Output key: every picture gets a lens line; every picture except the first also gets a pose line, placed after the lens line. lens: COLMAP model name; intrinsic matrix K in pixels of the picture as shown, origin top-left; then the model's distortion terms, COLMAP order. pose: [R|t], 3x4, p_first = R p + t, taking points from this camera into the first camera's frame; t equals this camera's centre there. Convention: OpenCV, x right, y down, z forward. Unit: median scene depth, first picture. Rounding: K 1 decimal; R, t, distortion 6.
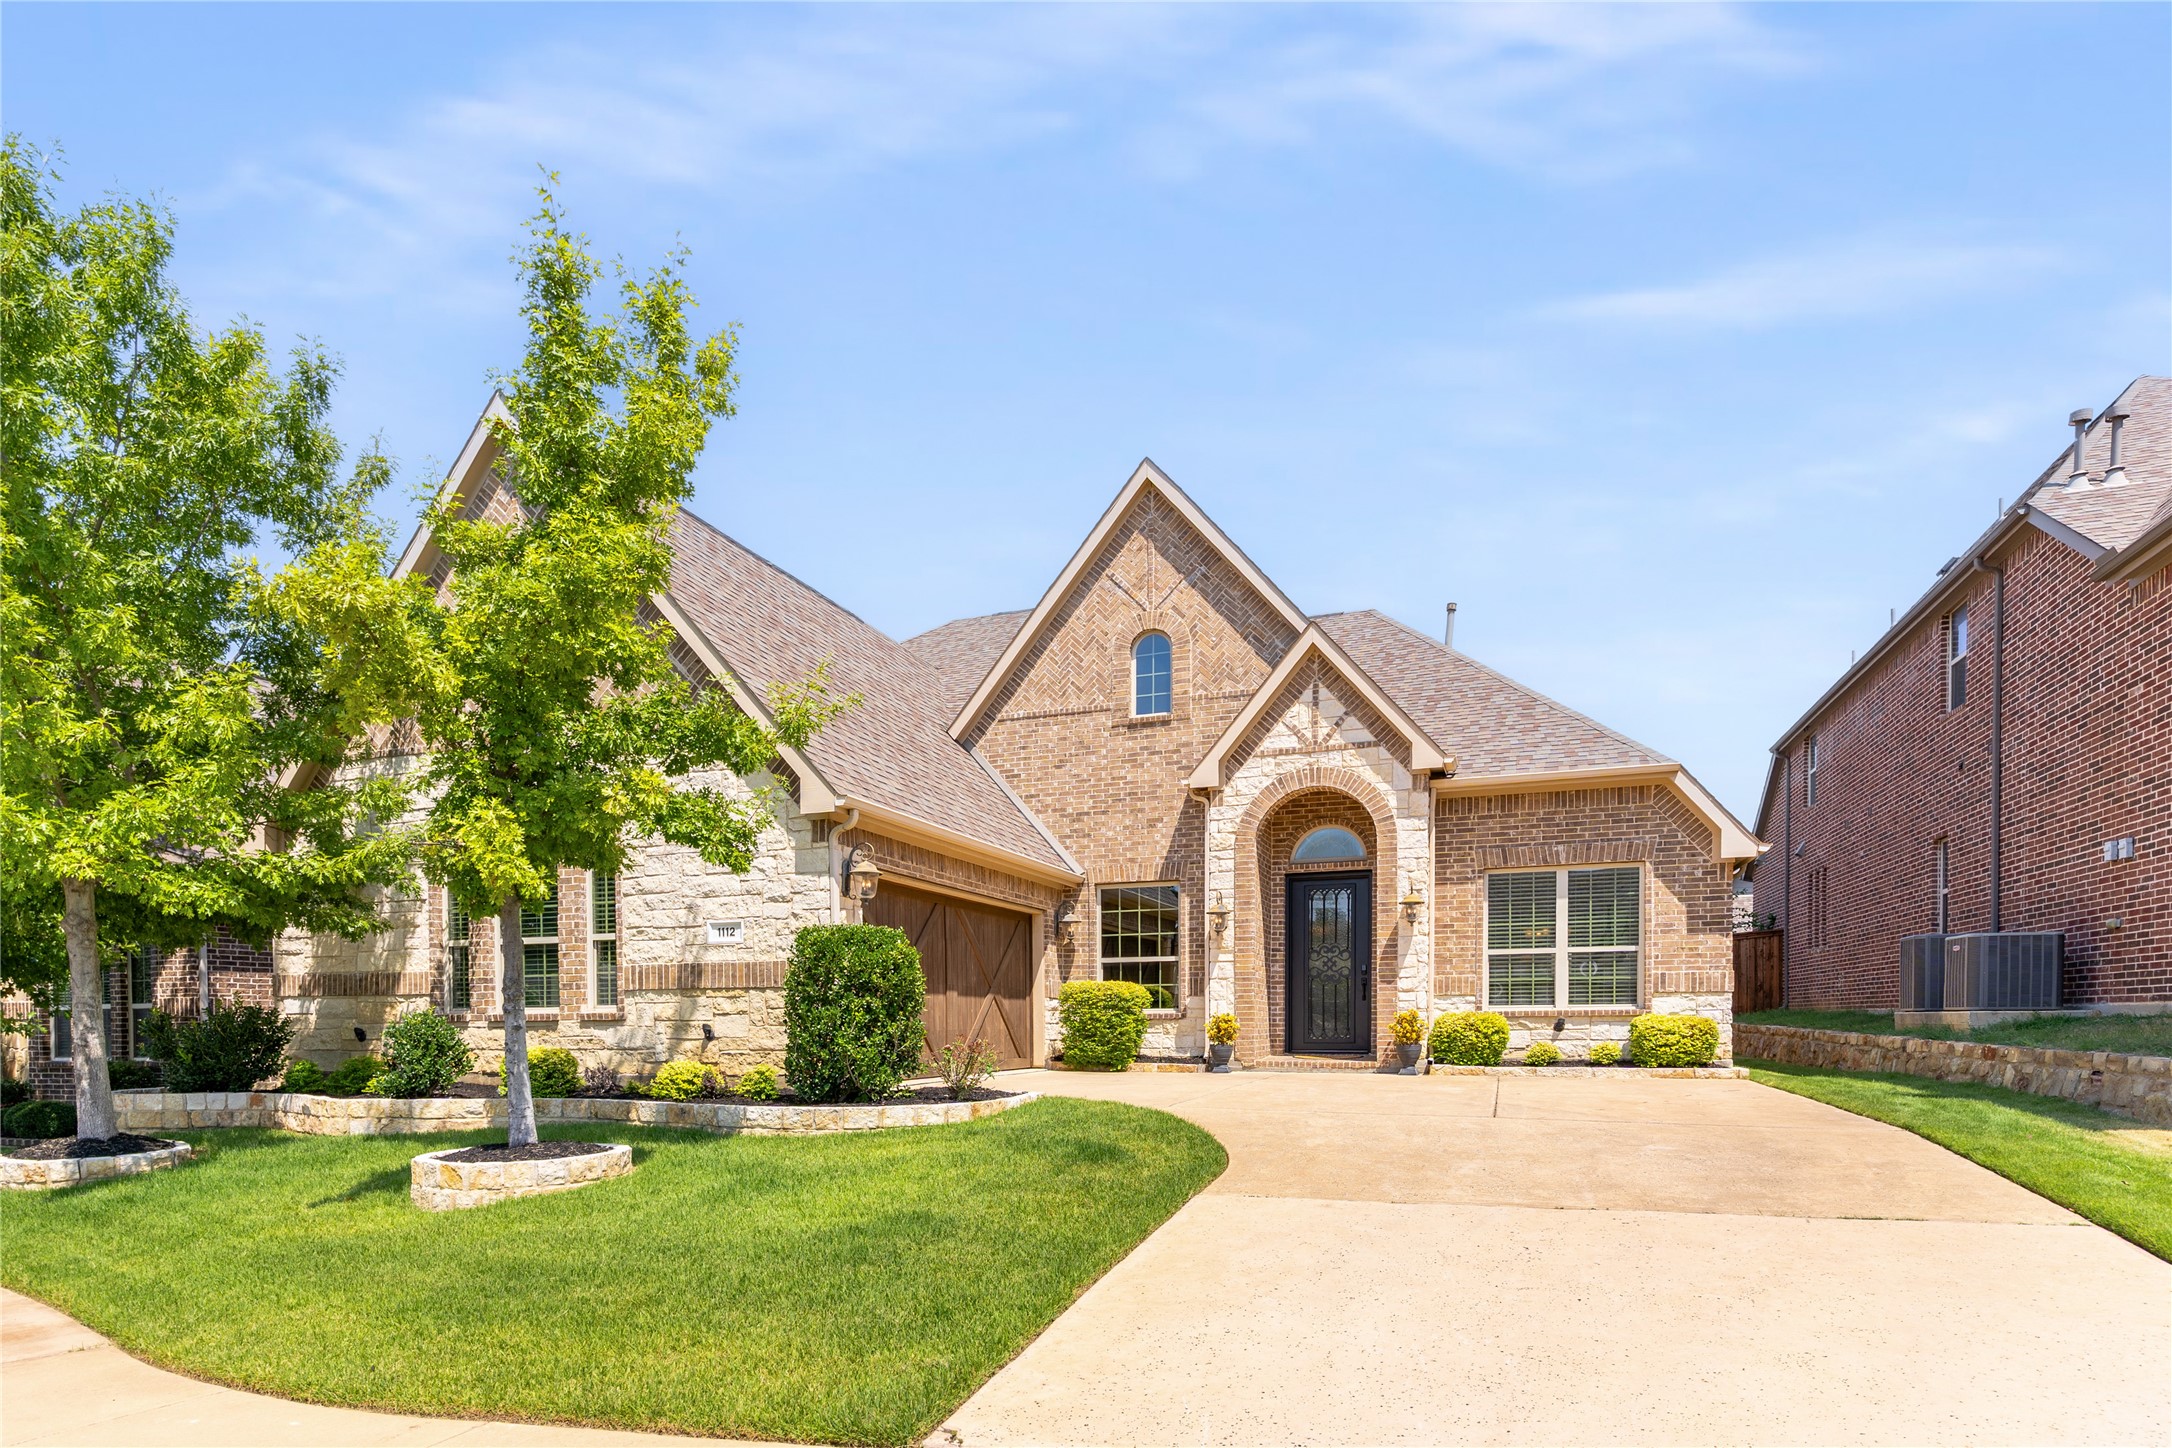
lens RADIAL K [[1095.1, 0, 1129.1], [0, 1095.1, 798.2], [0, 0, 1]] dist [-0.005729, 0.004051]
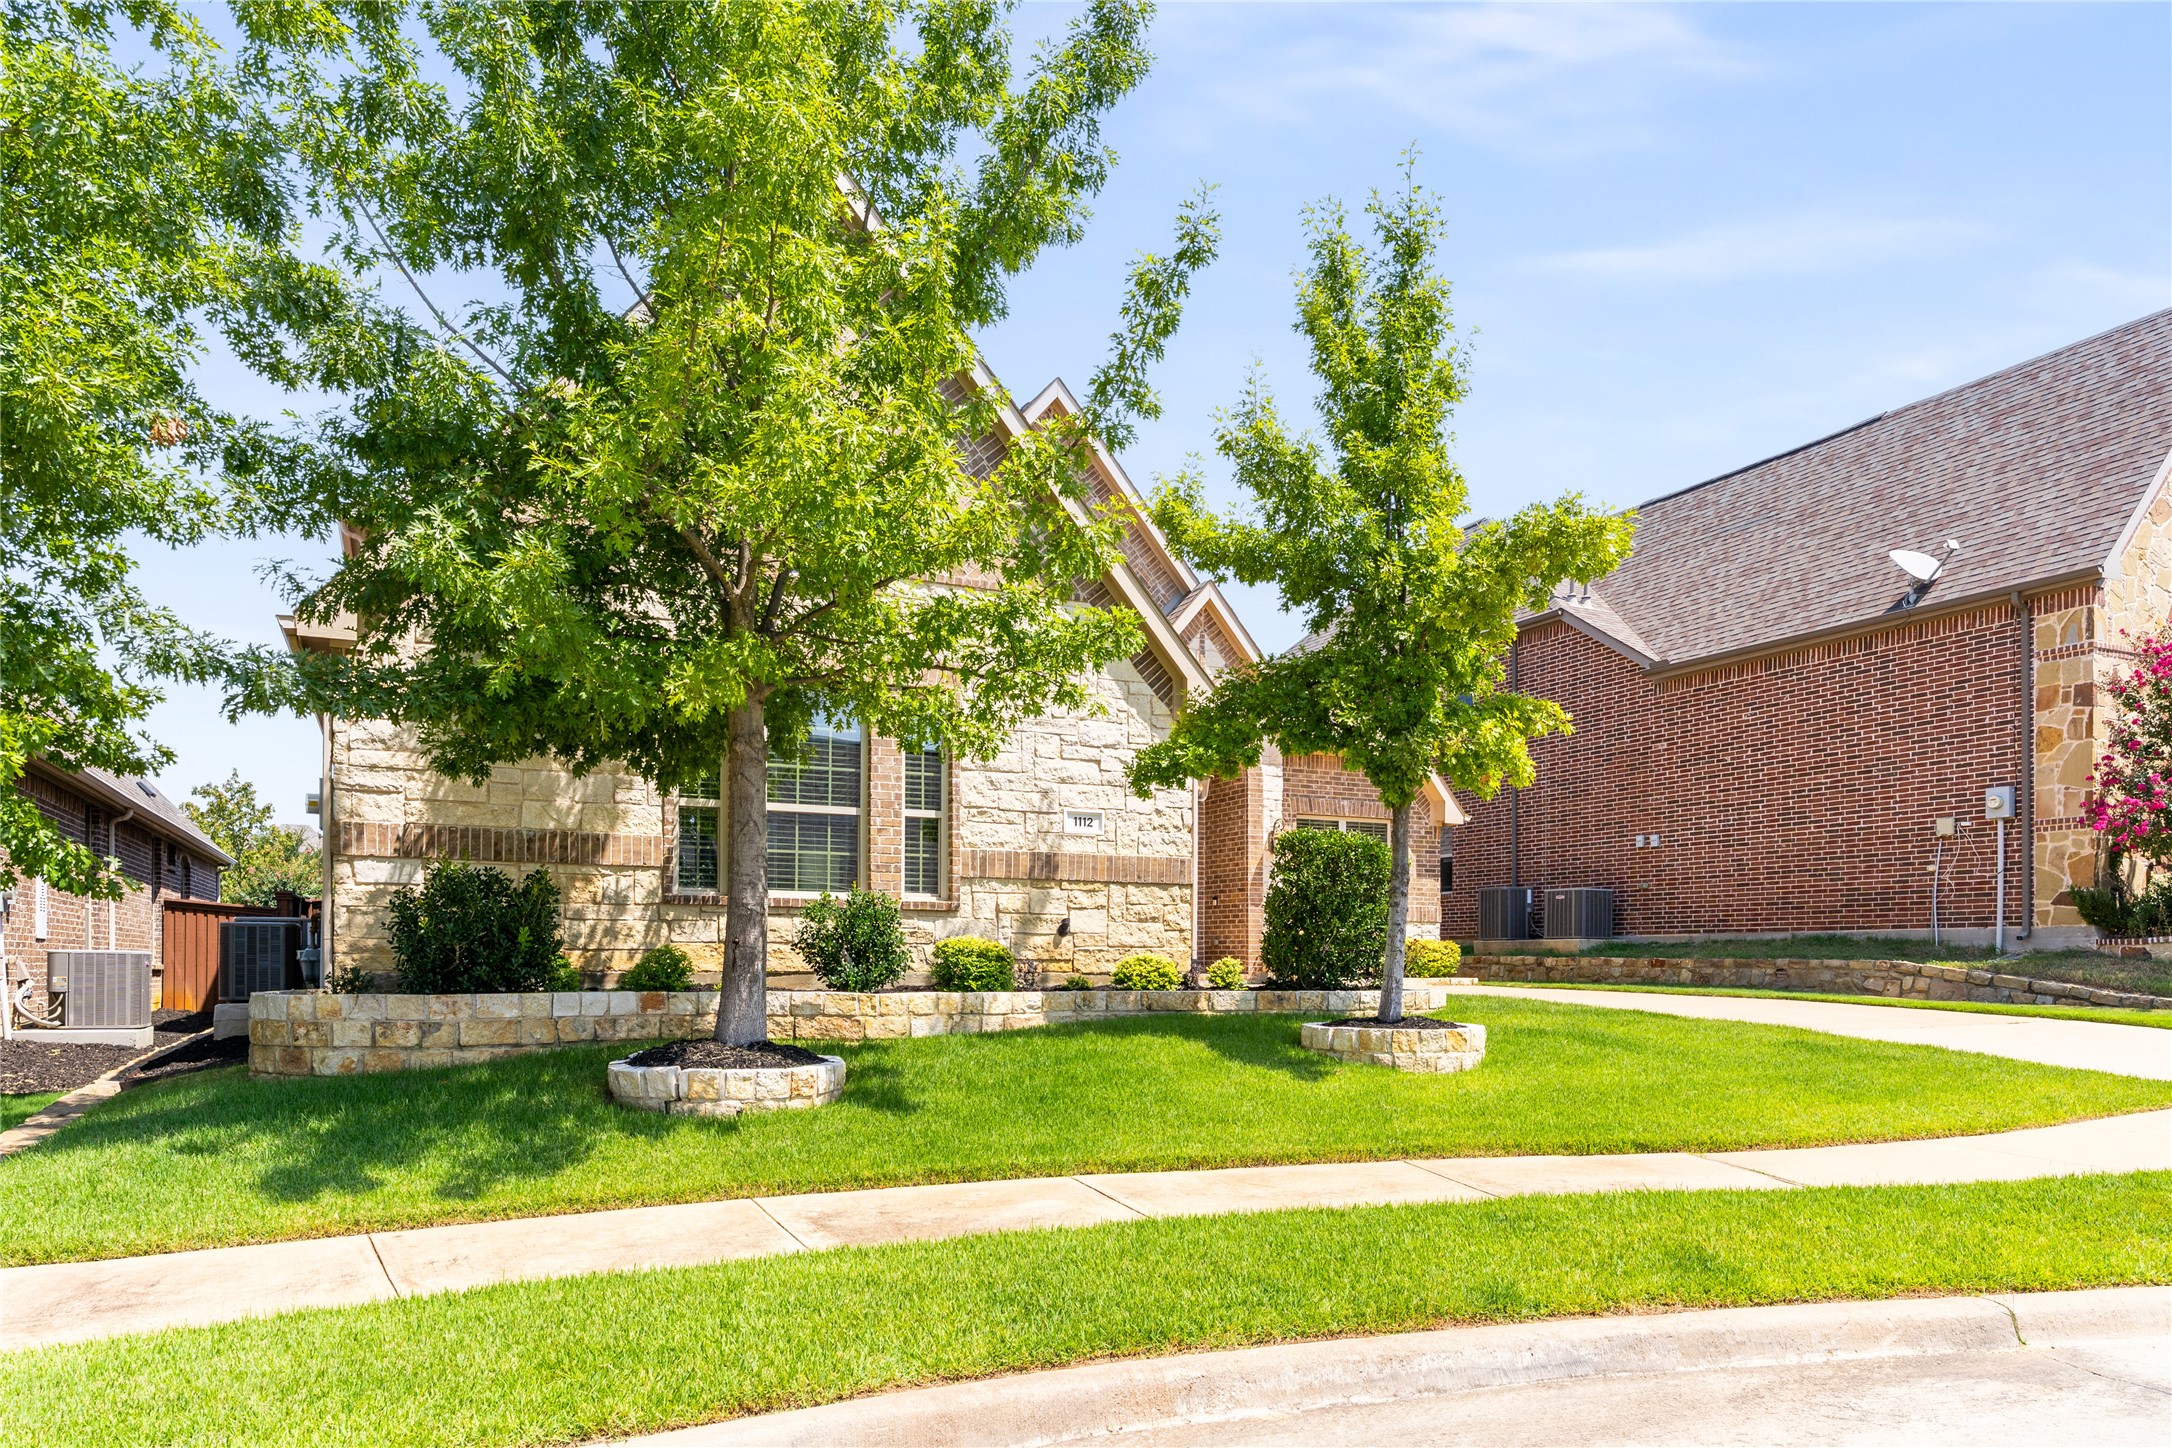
lens RADIAL K [[1269.8, 0, 1065.2], [0, 1269.8, 599.2], [0, 0, 1]] dist [-0.008230, 0.000748]
pose [[0.728262, 0.199521, 0.655611, -1.056173], [-0.146178, 0.979889, -0.135831, 0.077374], [-0.669527, 0.003084, 0.742781, 0.165954]]
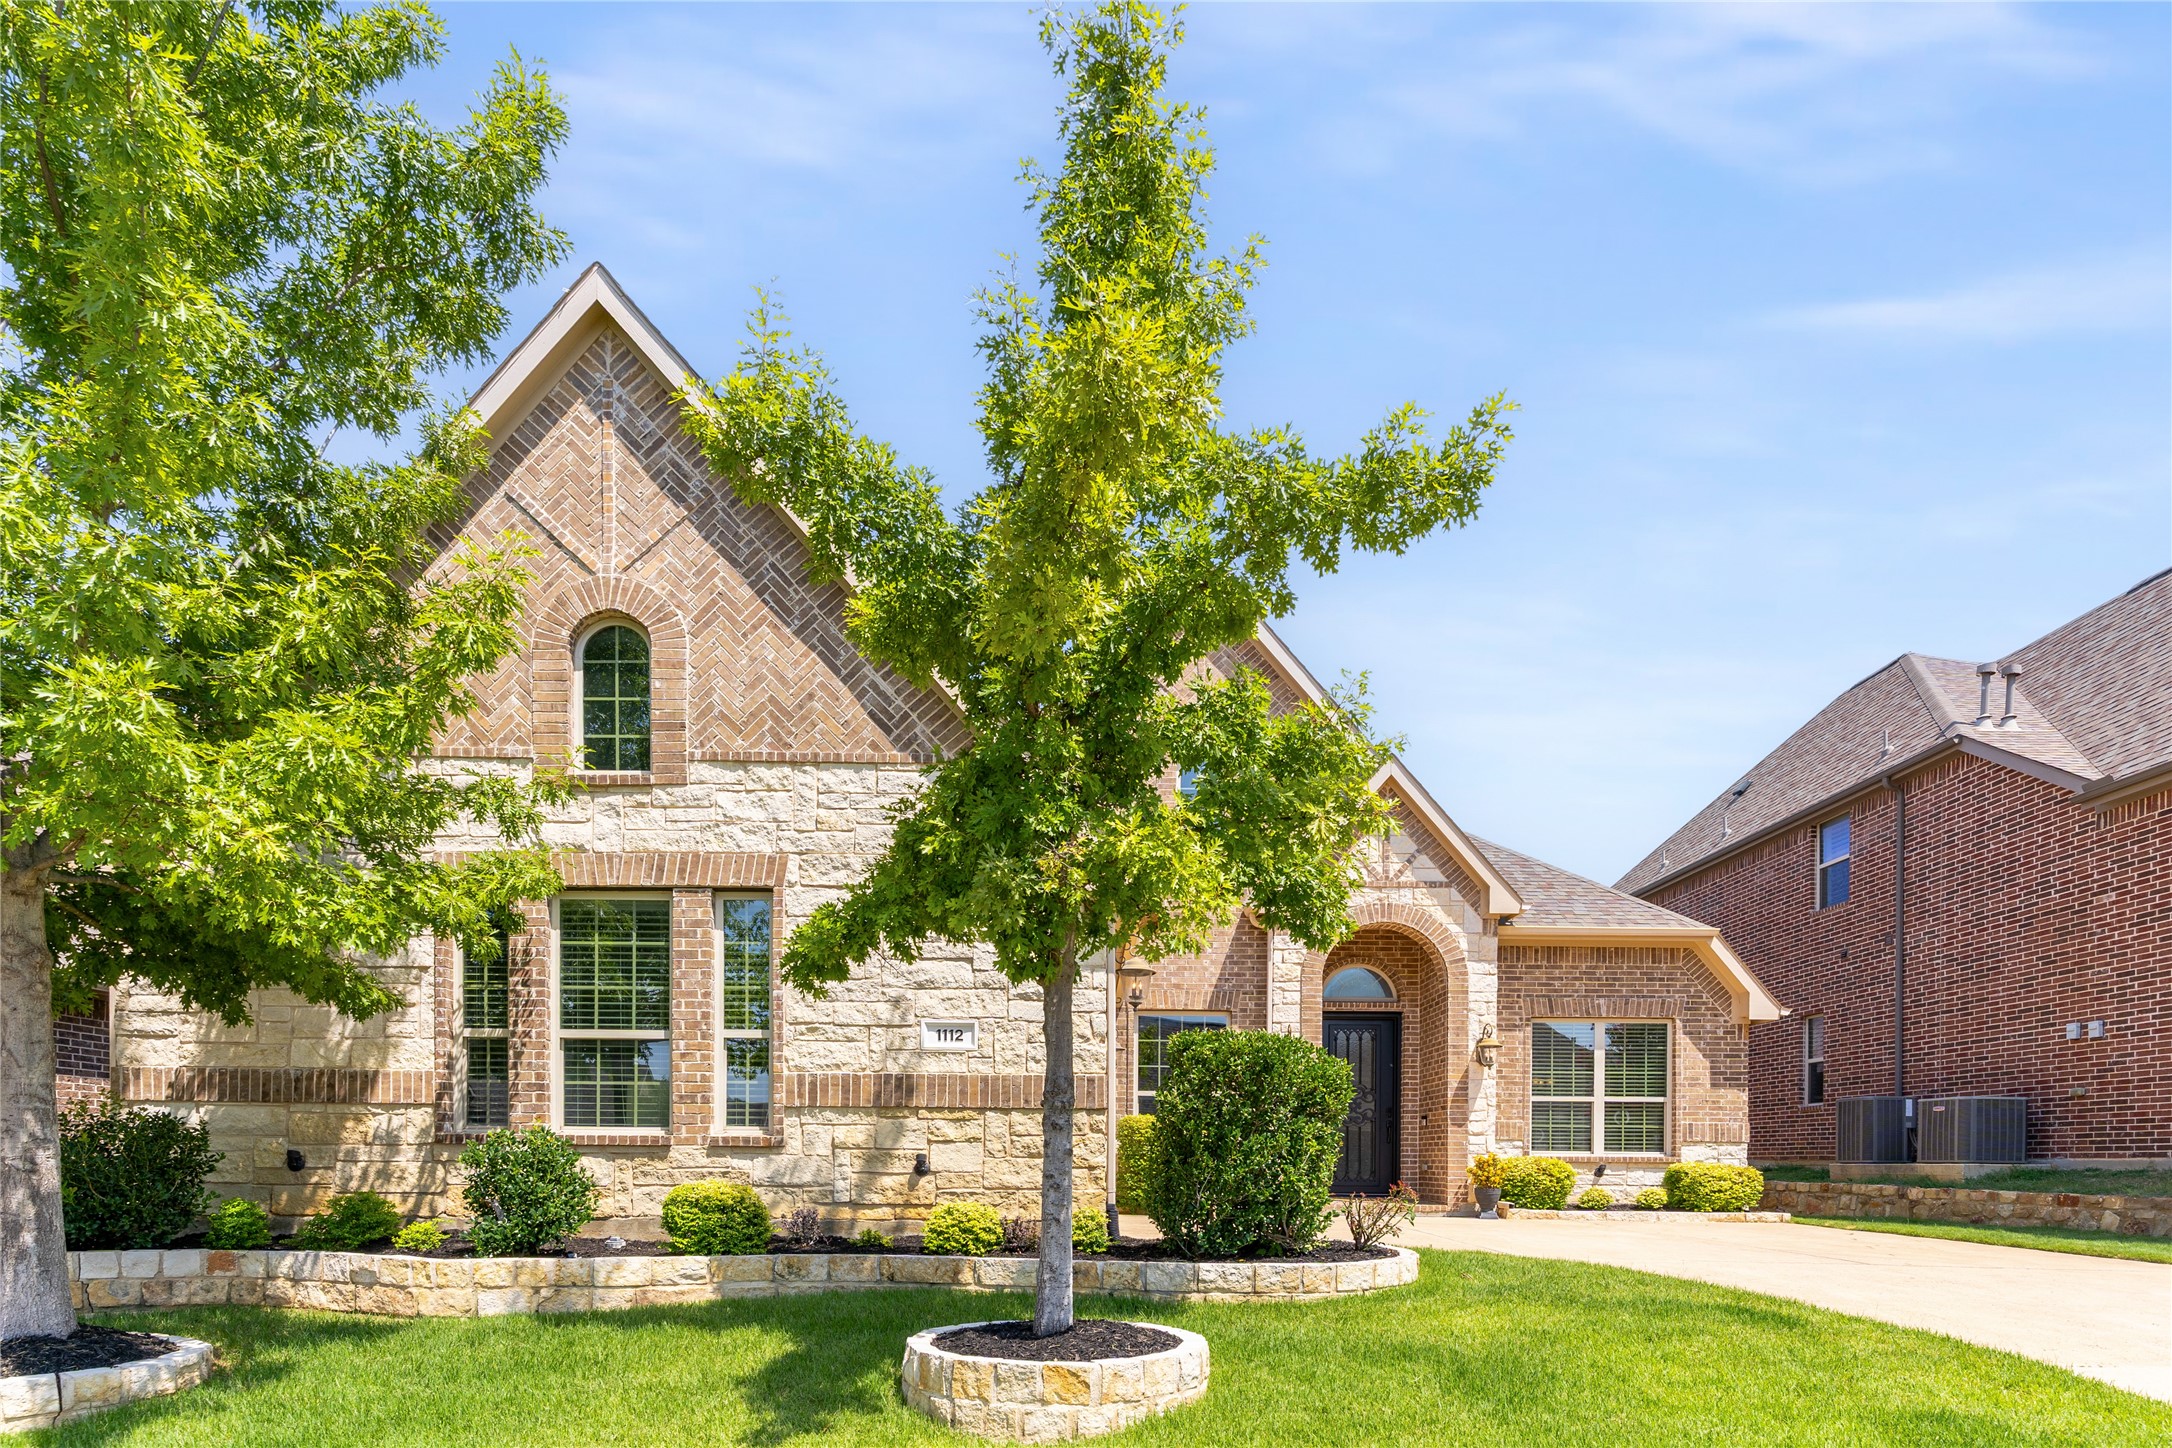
lens RADIAL K [[1067.9, 0, 1126.8], [0, 1067.9, 961.4], [0, 0, 1]] dist [-0.001639, 0.001109]
pose [[0.944871, 0.076169, 0.318460, -0.452887], [-0.080243, 0.996775, -0.000328, 0.055787], [-0.317458, -0.025244, 0.947936, 0.229220]]
